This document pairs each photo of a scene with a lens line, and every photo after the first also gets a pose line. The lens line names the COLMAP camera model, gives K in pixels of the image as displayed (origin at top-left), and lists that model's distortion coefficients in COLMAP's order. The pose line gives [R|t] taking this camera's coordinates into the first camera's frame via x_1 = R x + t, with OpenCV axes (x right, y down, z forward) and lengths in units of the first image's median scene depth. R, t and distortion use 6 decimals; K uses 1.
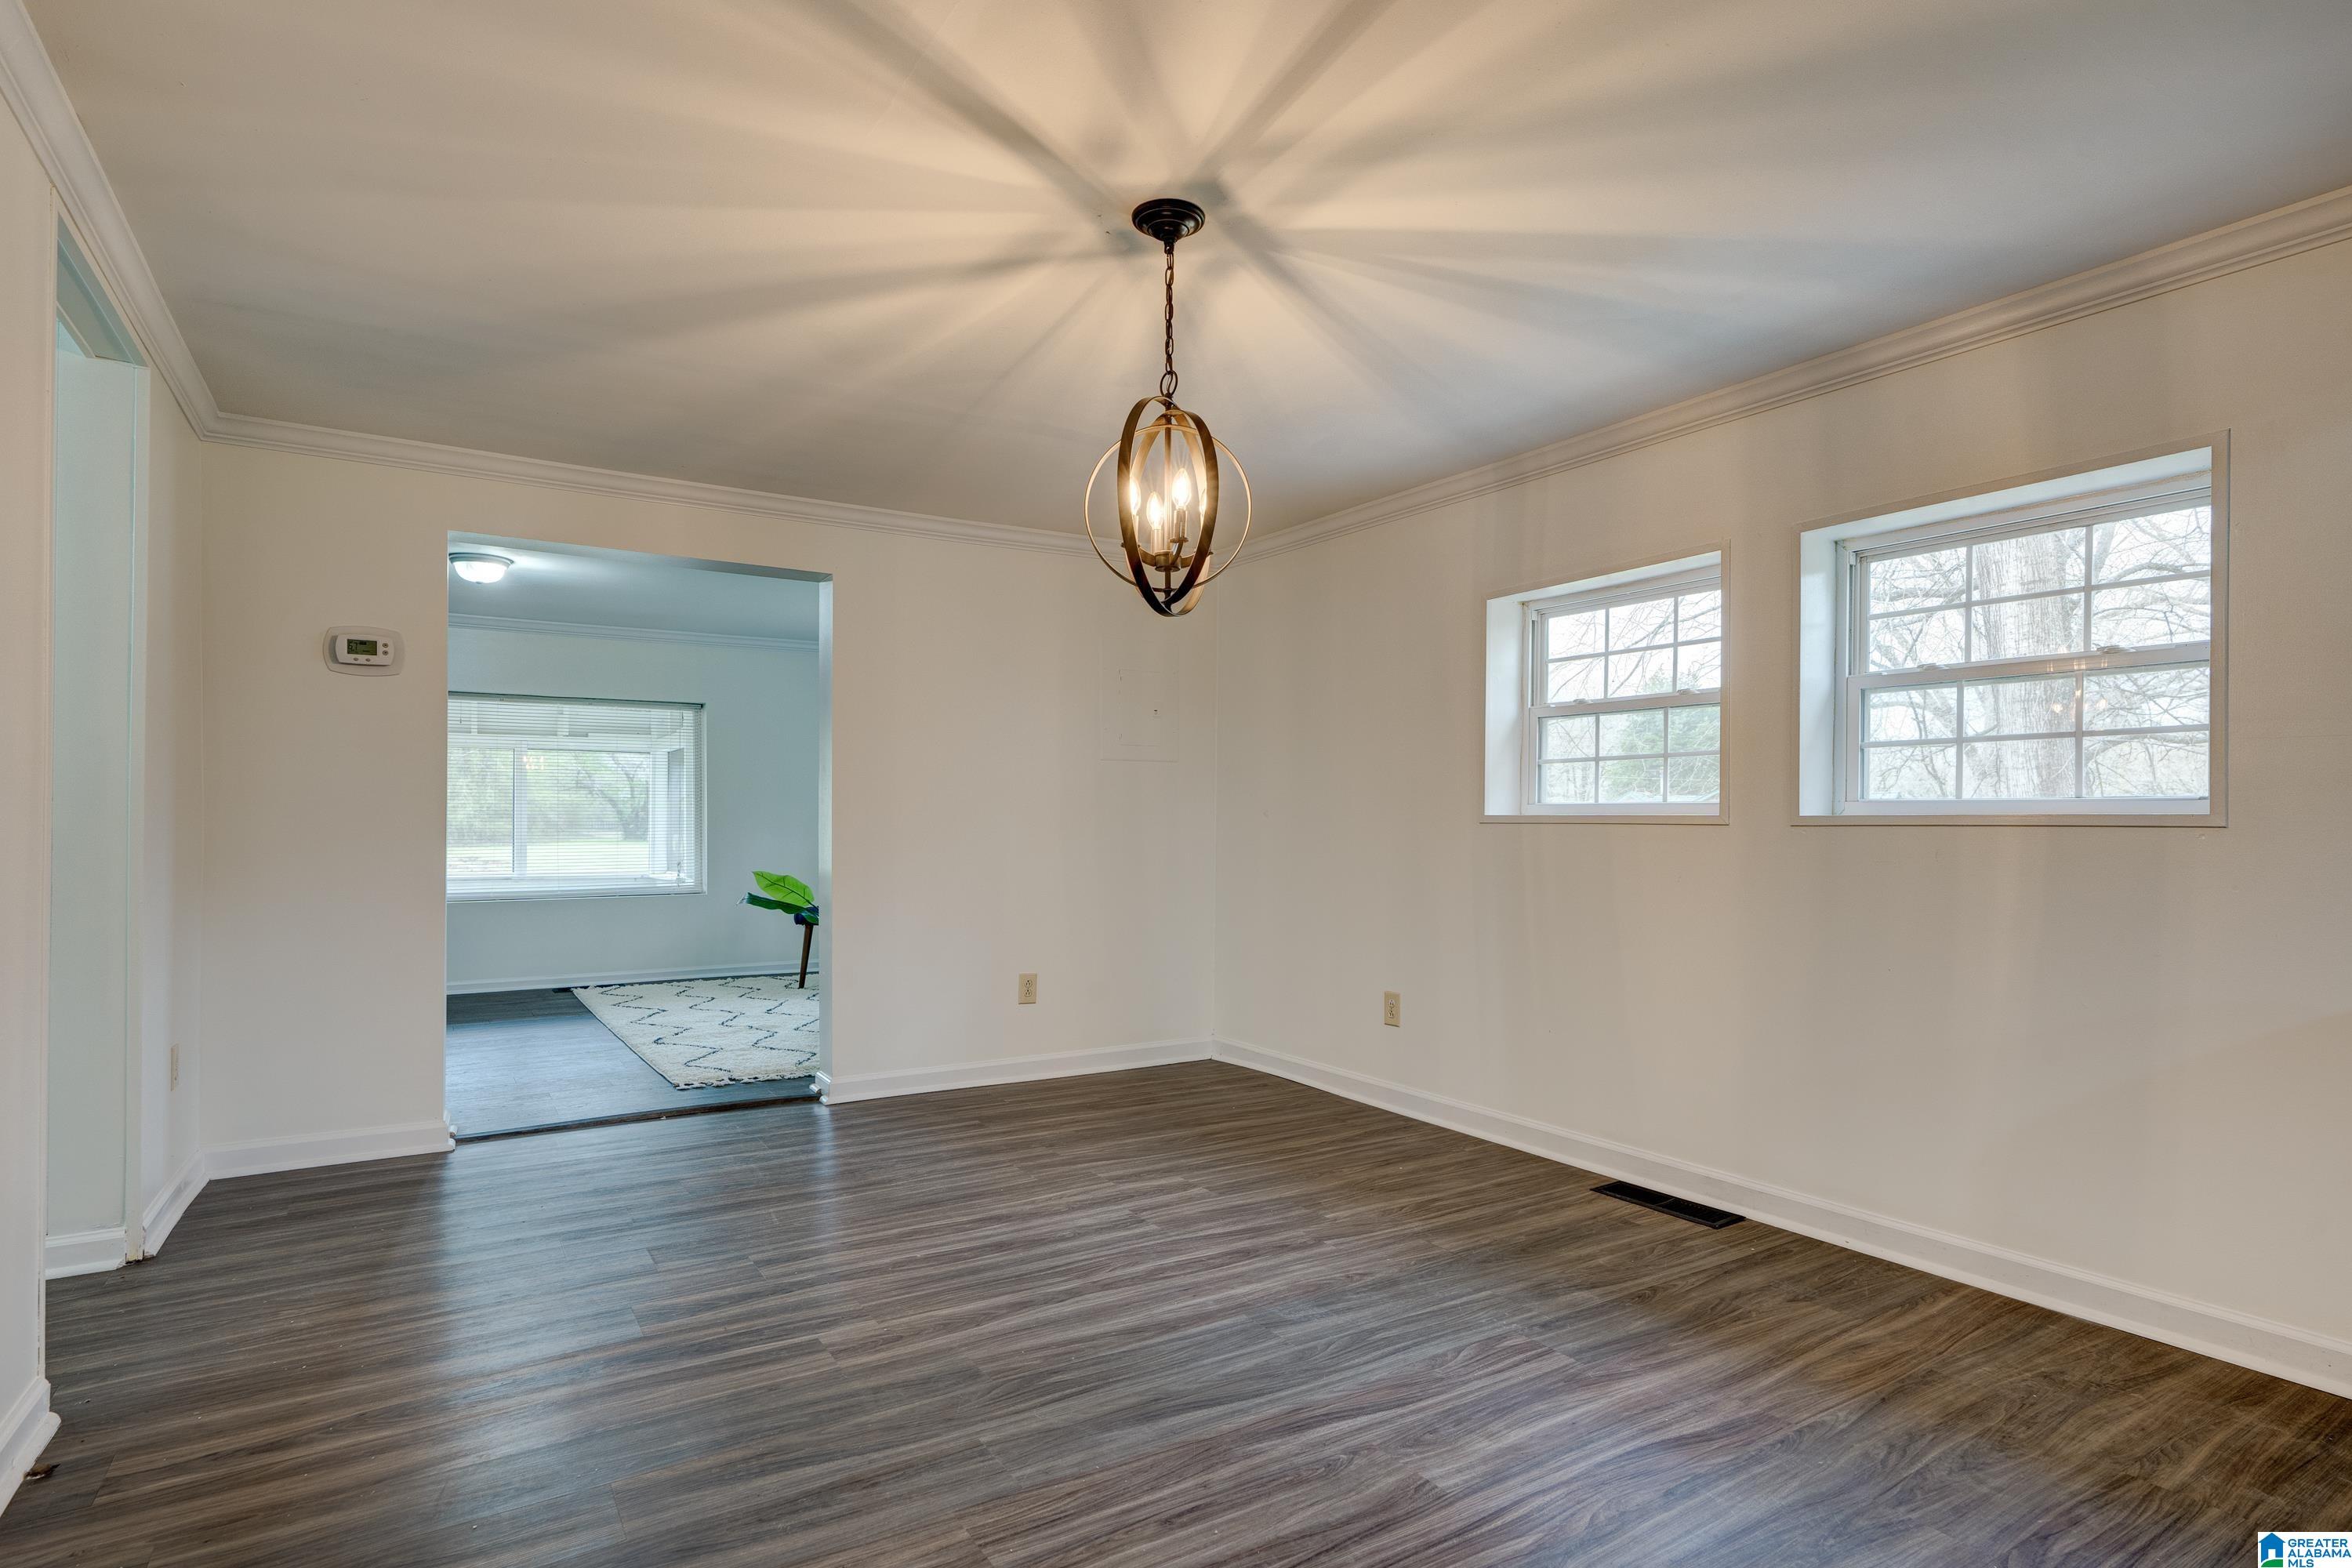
lens RADIAL K [[1188.6, 0, 1168.7], [0, 1188.6, 817.3], [0, 0, 1]] dist [-0.000551, -0.000207]
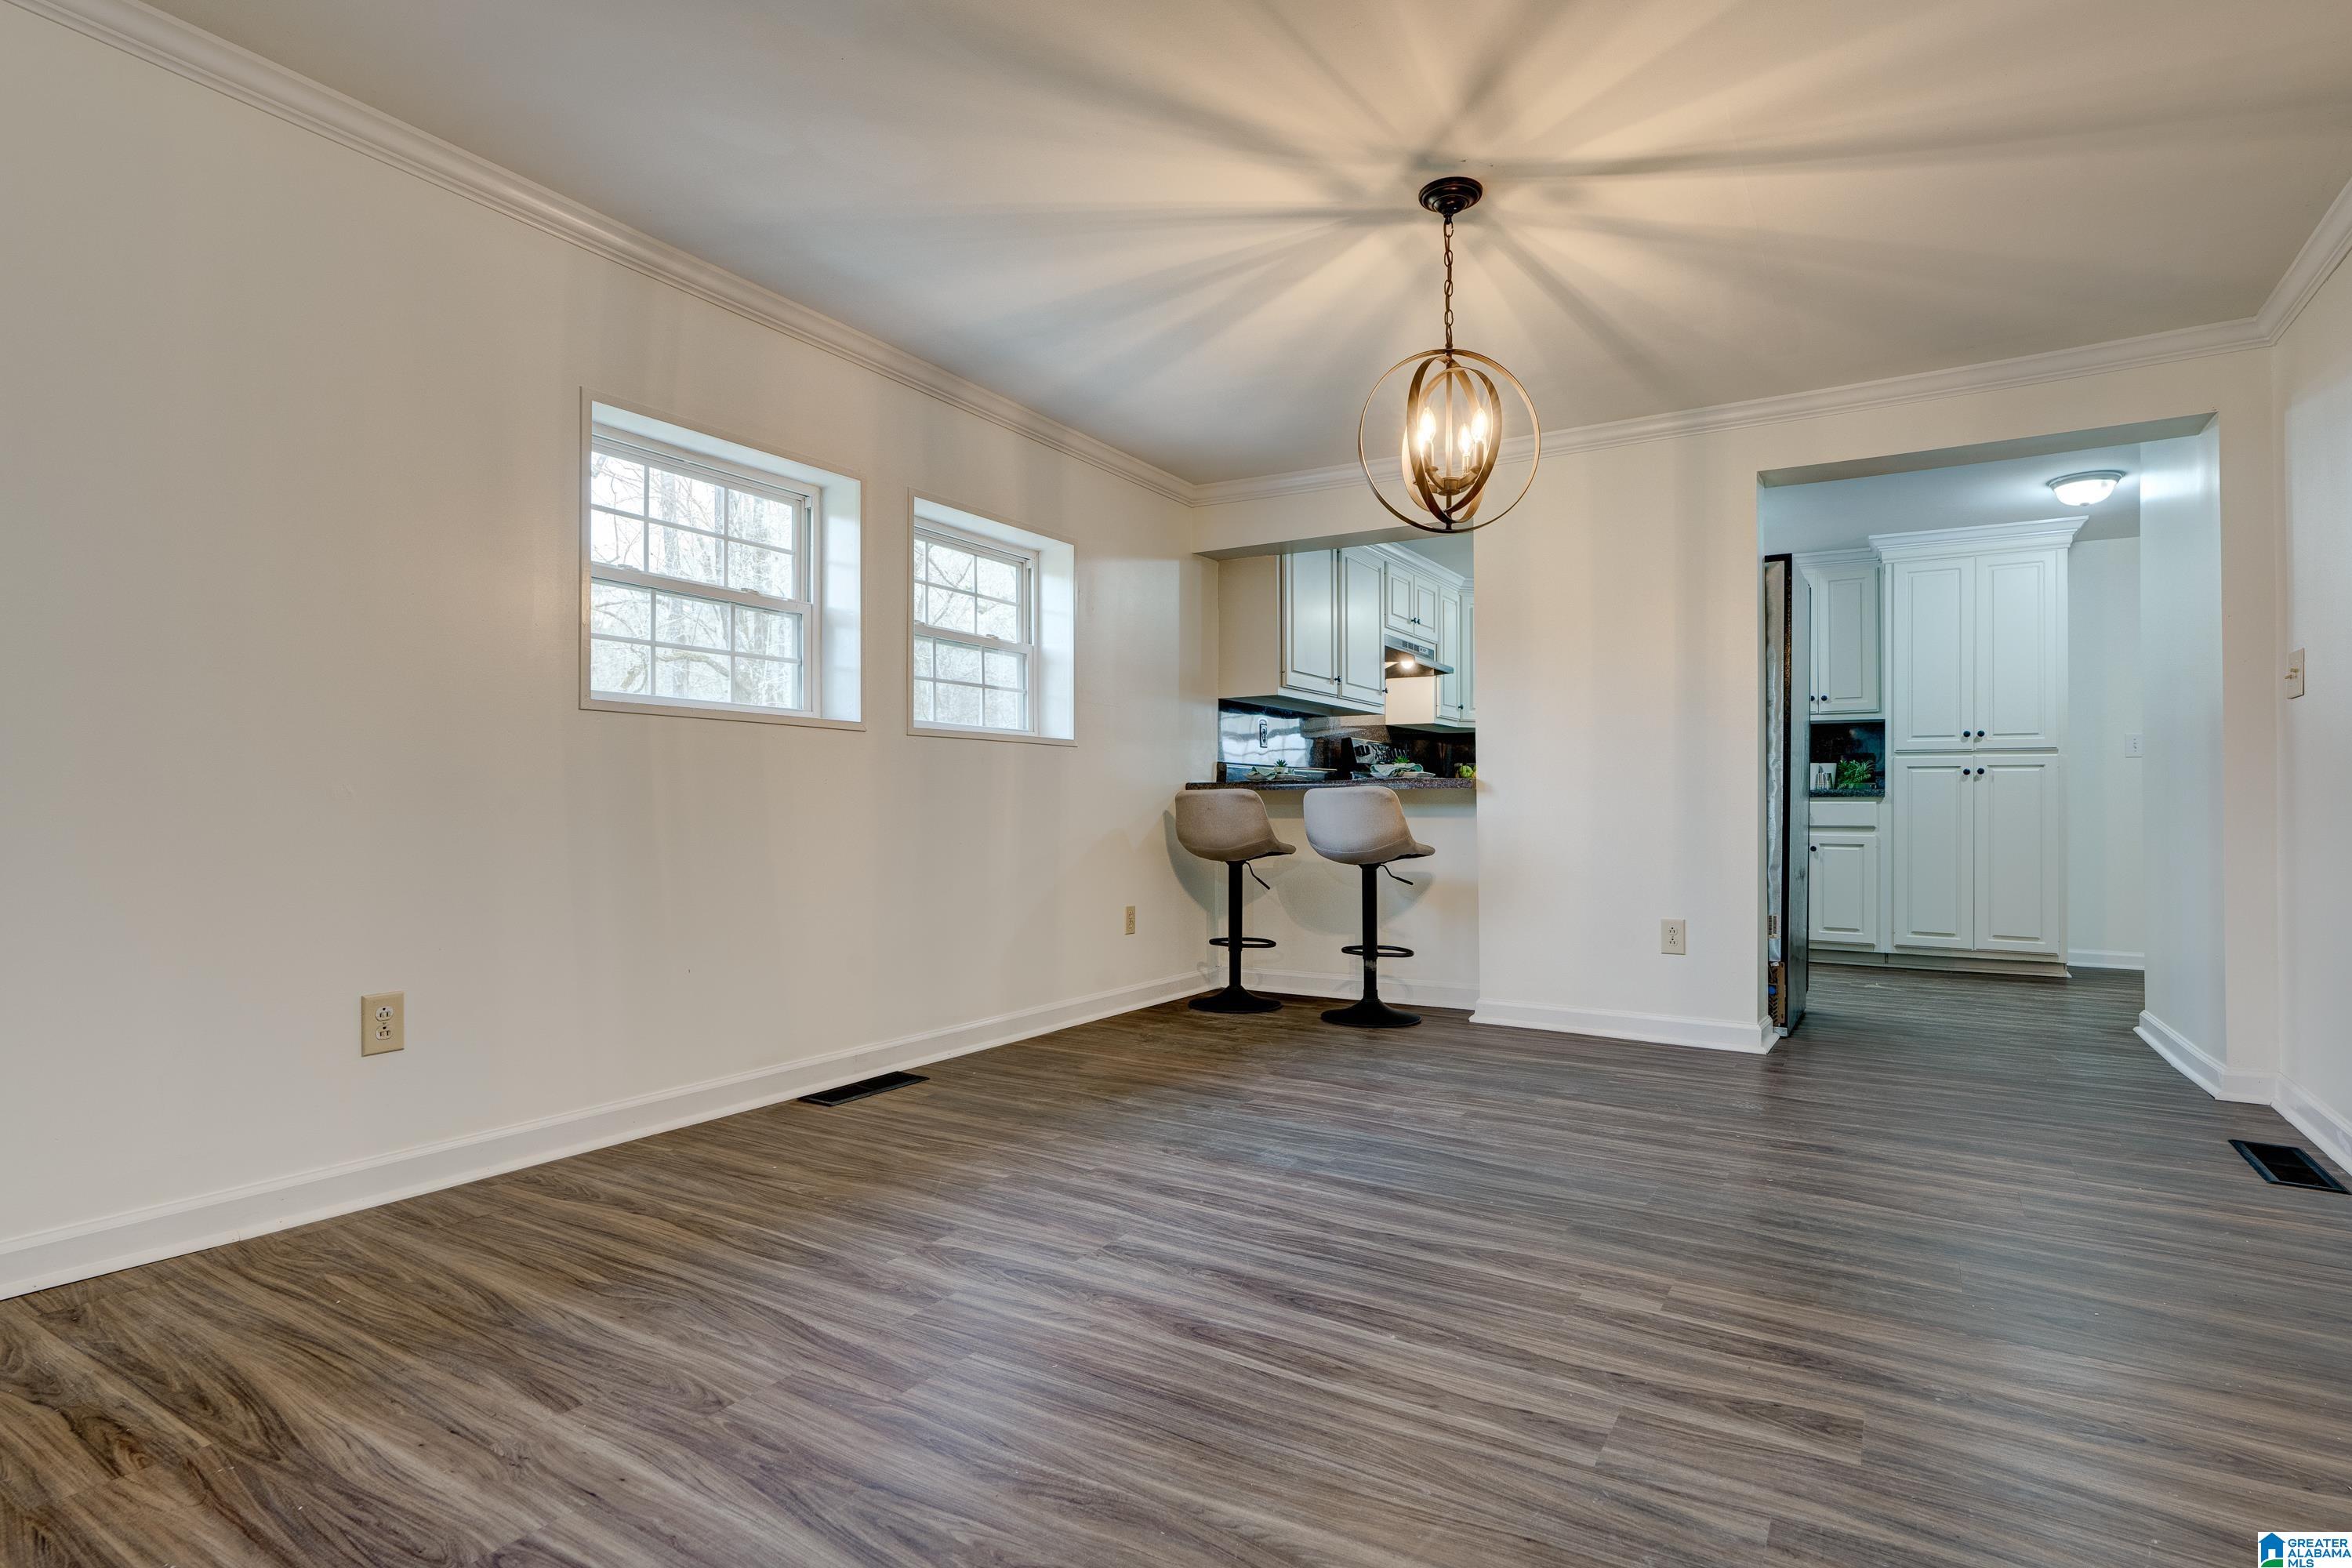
lens RADIAL K [[1188.6, 0, 1168.7], [0, 1188.6, 817.3], [0, 0, 1]] dist [-0.000551, -0.000207]
pose [[-0.429164, -0.017220, 0.903063, -0.723436], [-0.011735, 0.999840, 0.013489, 0.075480], [-0.903150, -0.004809, -0.429297, 1.358863]]
